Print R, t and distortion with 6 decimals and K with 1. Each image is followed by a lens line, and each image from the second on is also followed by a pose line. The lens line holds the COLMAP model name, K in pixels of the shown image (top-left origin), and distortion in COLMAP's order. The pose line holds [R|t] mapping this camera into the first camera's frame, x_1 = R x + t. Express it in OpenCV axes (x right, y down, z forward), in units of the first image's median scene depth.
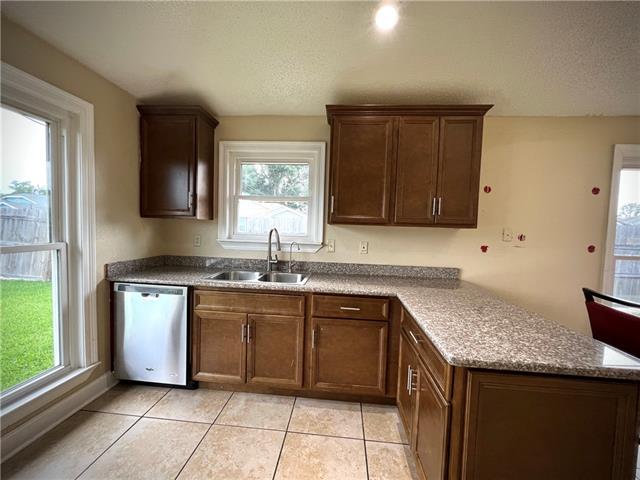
lens RADIAL K [[256.1, 0, 320.4], [0, 256.1, 240.1], [0, 0, 1]] dist [0.000982, 0.000033]
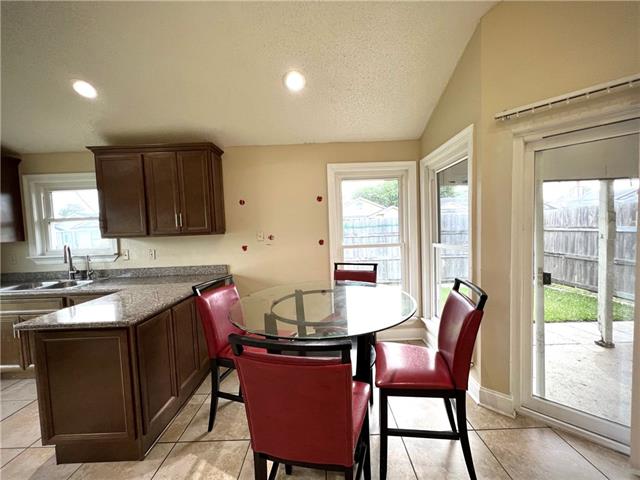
lens RADIAL K [[256.1, 0, 320.4], [0, 256.1, 240.9], [0, 0, 1]] dist [0.000982, 0.000033]
pose [[0.994209, -0.073853, 0.078065, 0.890557], [0.074497, 0.997207, -0.005368, 0.031242], [-0.077450, 0.011152, 0.996934, -0.305924]]
